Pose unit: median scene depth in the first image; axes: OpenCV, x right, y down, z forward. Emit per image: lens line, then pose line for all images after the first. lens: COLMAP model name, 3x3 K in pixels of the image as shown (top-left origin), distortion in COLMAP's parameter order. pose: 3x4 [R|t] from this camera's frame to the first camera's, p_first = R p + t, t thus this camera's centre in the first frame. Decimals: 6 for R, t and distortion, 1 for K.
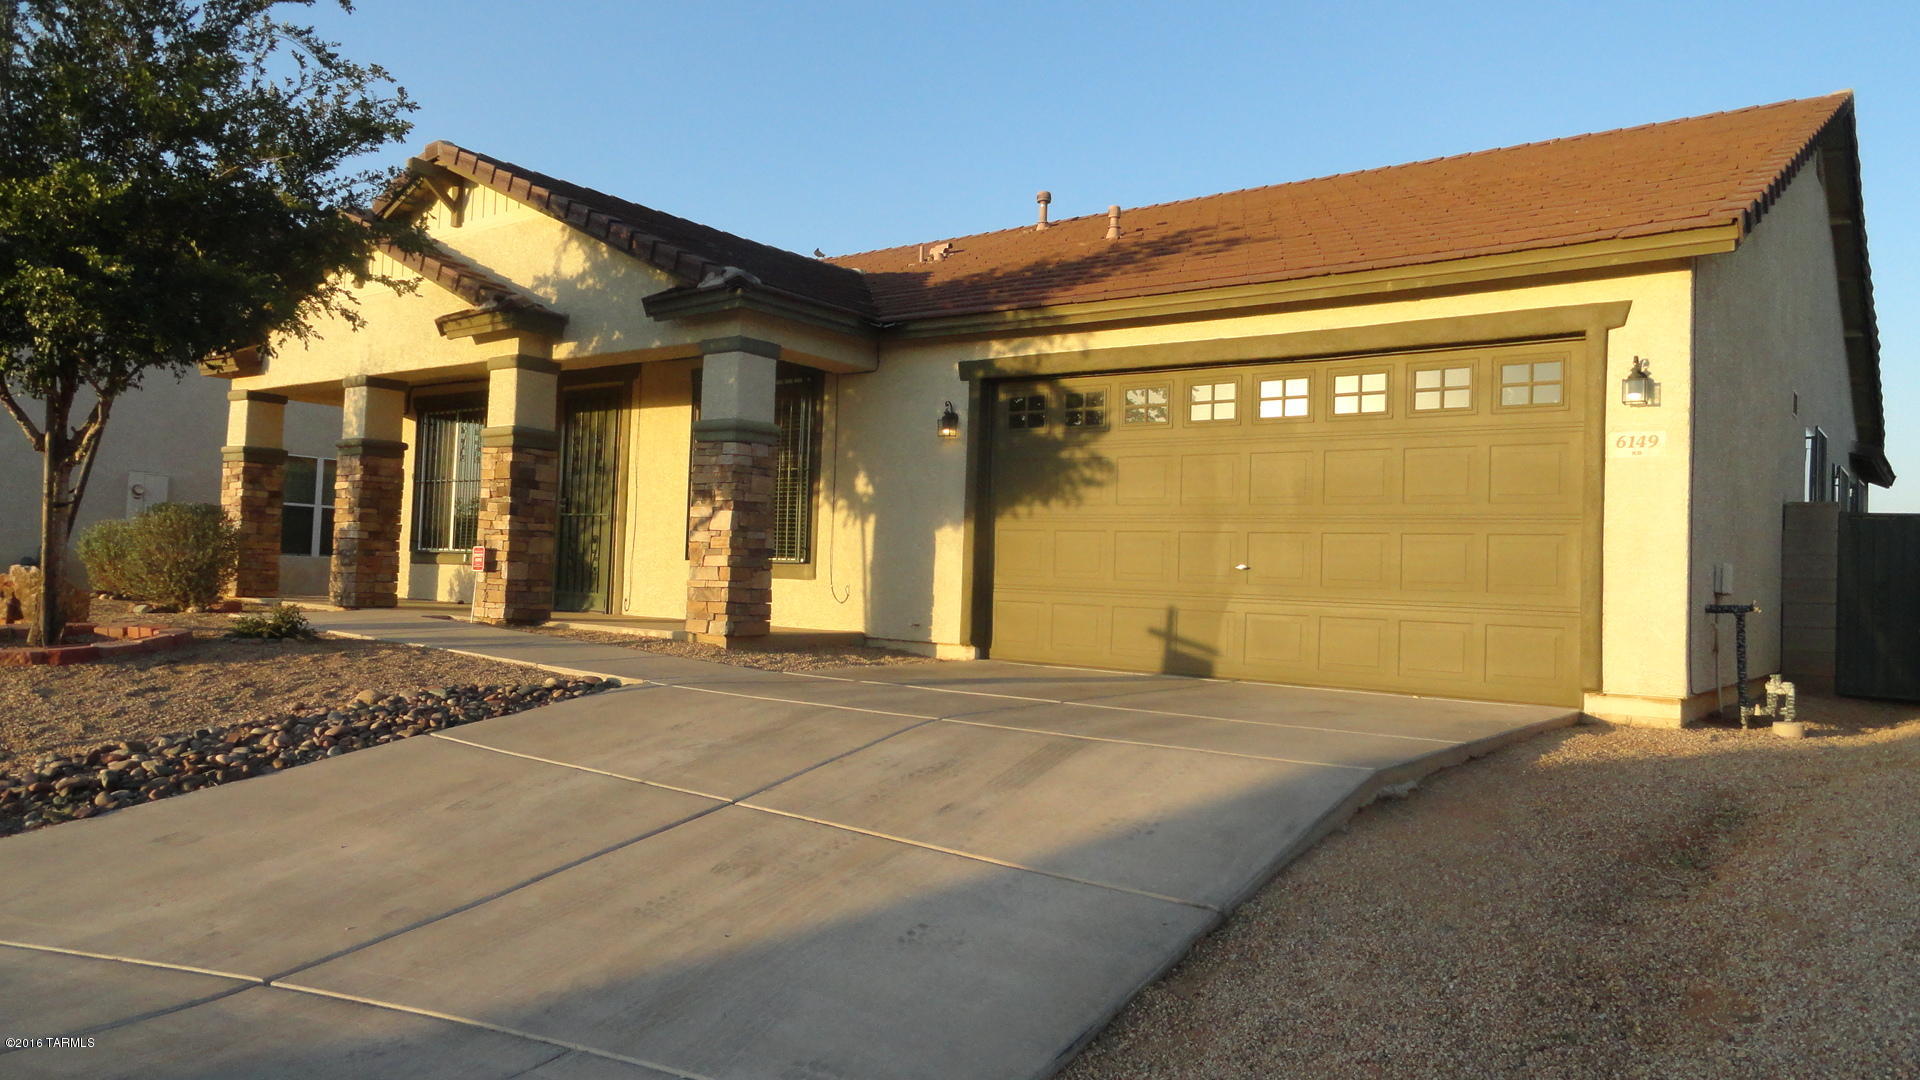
lens RADIAL K [[1325.9, 0, 966.7], [0, 1325.9, 538.5], [0, 0, 1]] dist [-0.000015, 0.005357]
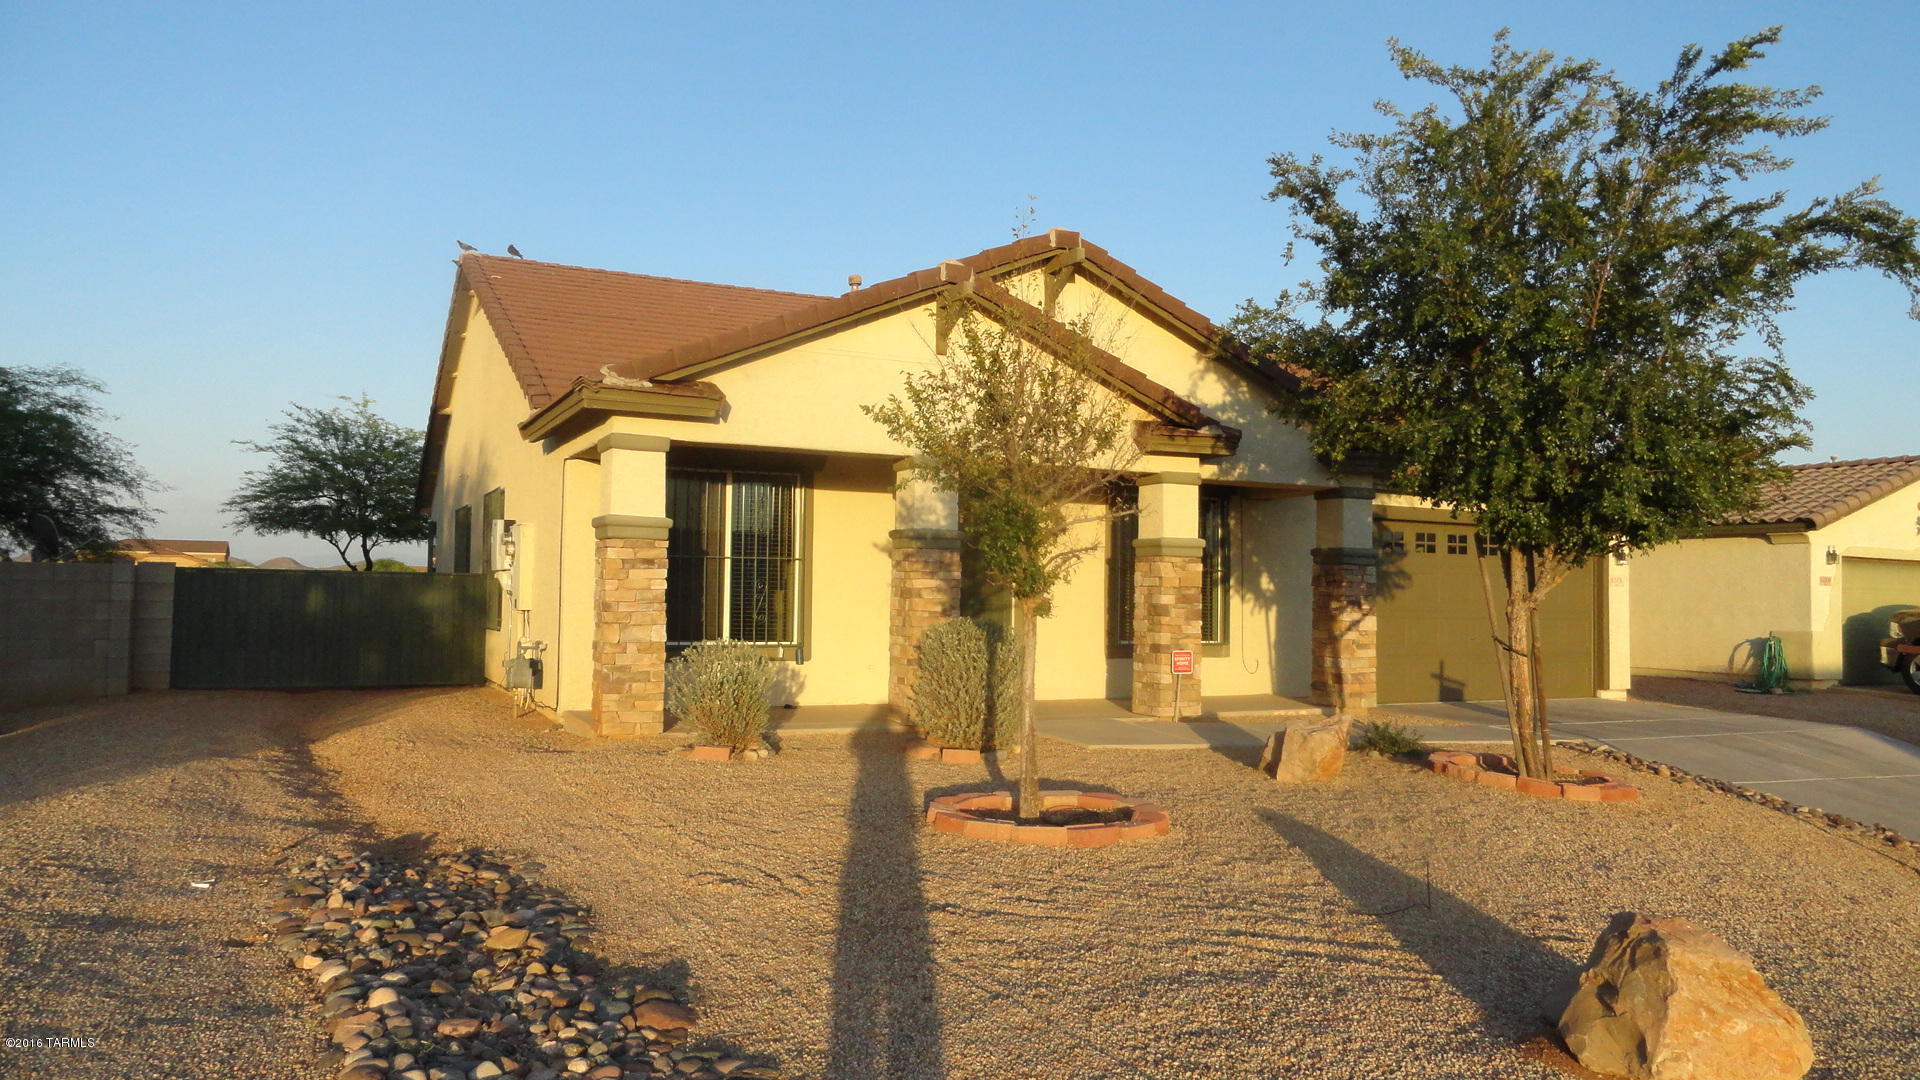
lens RADIAL K [[1325.9, 0, 966.7], [0, 1325.9, 538.5], [0, 0, 1]] dist [-0.000015, 0.005357]
pose [[0.406912, -0.000337, 0.913467, -1.424141], [-0.035165, 0.999253, 0.016034, -0.096305], [-0.912790, -0.038646, 0.406596, 0.737525]]
